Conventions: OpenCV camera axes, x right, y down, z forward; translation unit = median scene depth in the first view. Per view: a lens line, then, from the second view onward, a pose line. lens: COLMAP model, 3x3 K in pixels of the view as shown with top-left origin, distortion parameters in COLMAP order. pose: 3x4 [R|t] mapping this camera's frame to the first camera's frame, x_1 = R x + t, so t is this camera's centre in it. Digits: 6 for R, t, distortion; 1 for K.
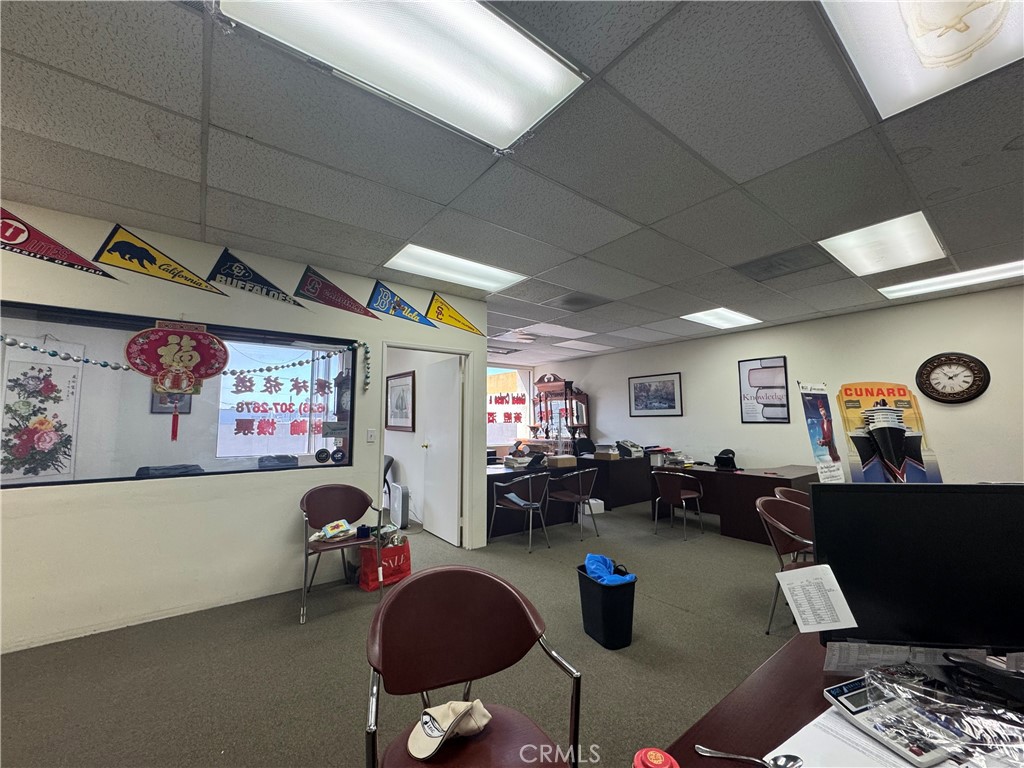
lens RADIAL K [[411.5, 0, 512.5], [0, 411.5, 385.5], [0, 0, 1]] dist [0.003317, -0.000122]
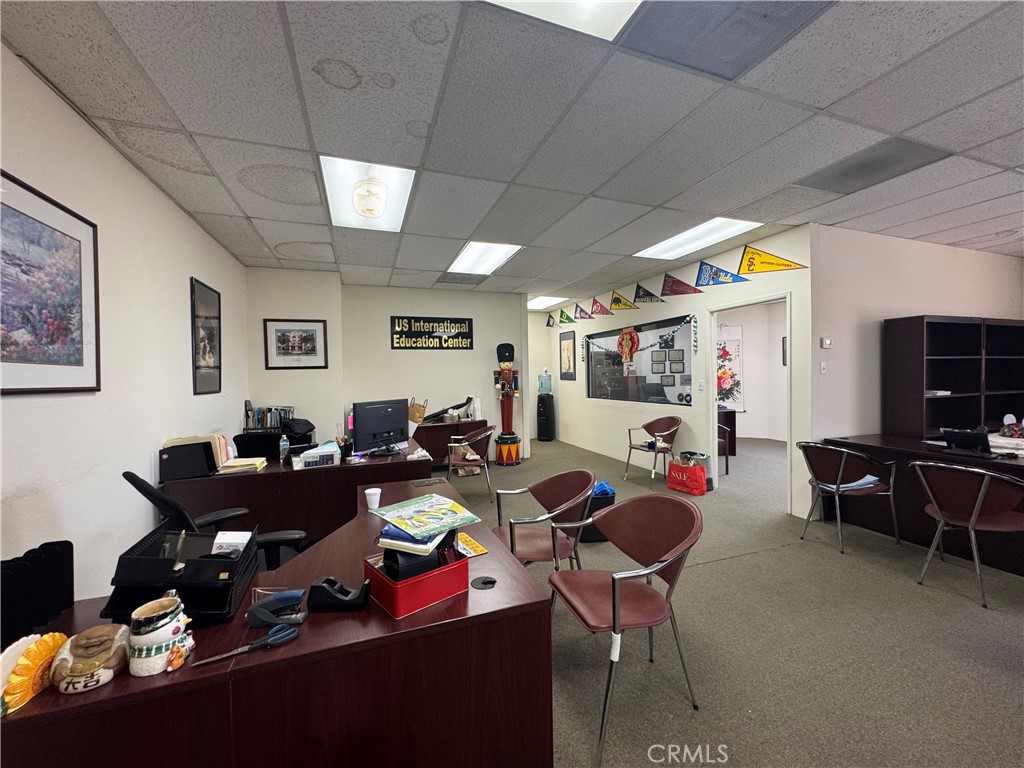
lens RADIAL K [[411.5, 0, 508.5], [0, 411.5, 382.9], [0, 0, 1]] dist [0.003317, -0.000122]
pose [[-0.307176, 0.024360, -0.951341, 0.864751], [0.103353, 0.994613, -0.007904, 0.049616], [0.946024, -0.100752, -0.308039, 0.660148]]
